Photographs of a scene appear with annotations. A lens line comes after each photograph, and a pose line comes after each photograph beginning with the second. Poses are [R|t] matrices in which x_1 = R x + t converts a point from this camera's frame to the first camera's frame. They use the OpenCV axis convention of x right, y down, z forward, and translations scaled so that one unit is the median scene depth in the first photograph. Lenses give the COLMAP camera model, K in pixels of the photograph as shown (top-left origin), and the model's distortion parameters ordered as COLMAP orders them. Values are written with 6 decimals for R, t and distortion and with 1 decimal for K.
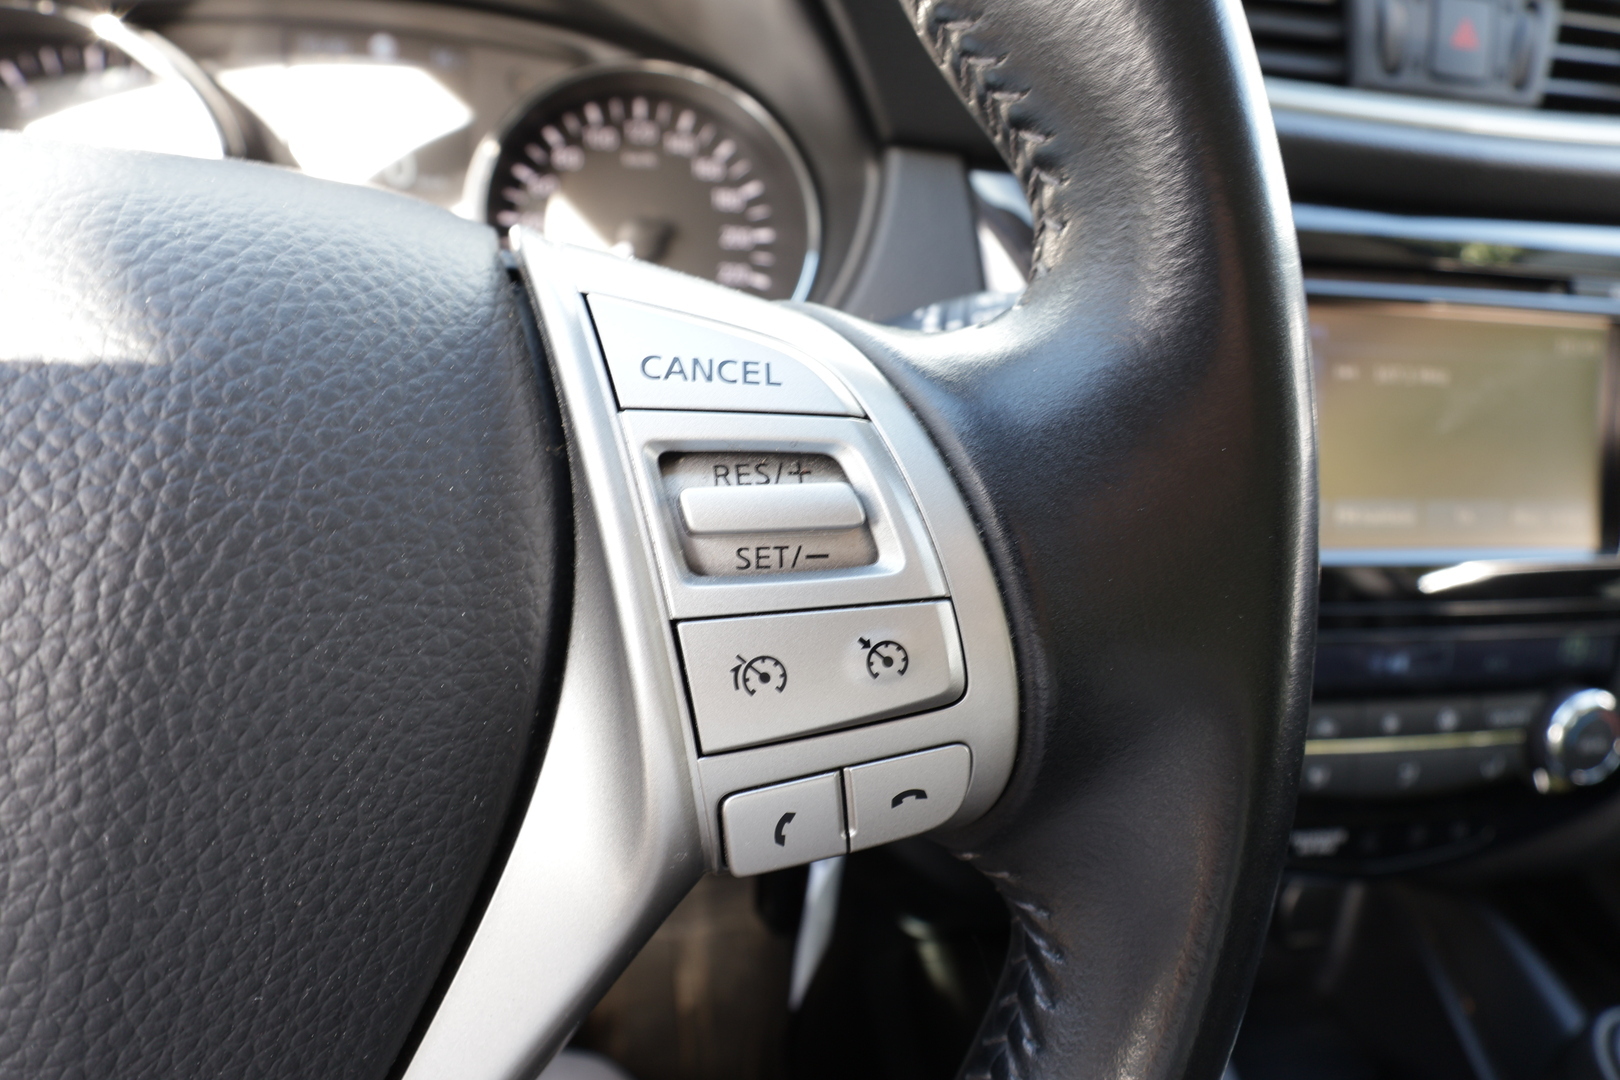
lens RADIAL K [[914.7, 0, 811.1], [0, 914.7, 540.9], [0, 0, 1]] dist [0.001148, -0.001304]
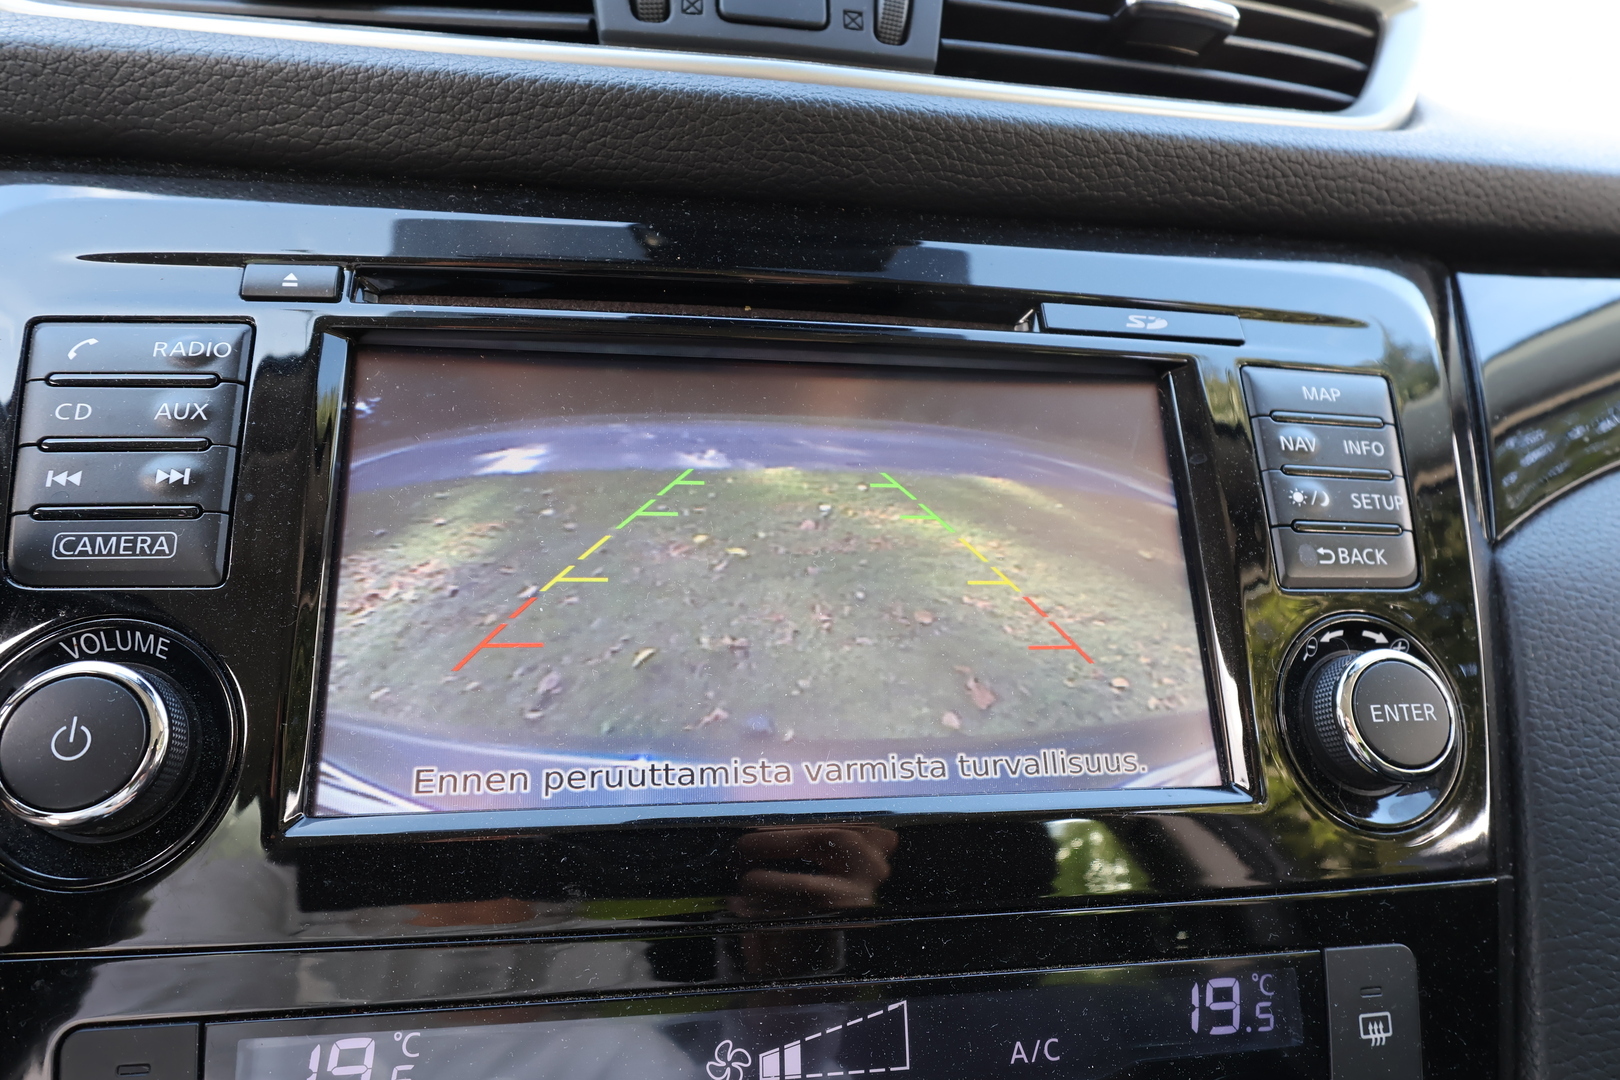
lens RADIAL K [[1032.9, 0, 818.3], [0, 1032.9, 535.3], [0, 0, 1]] dist [0.000496, 0.002857]
pose [[0.997666, -0.064108, -0.023514, 1.716797], [0.051689, 0.934031, -0.353432, 0.178469], [0.044620, 0.351392, 0.935165, 1.080092]]
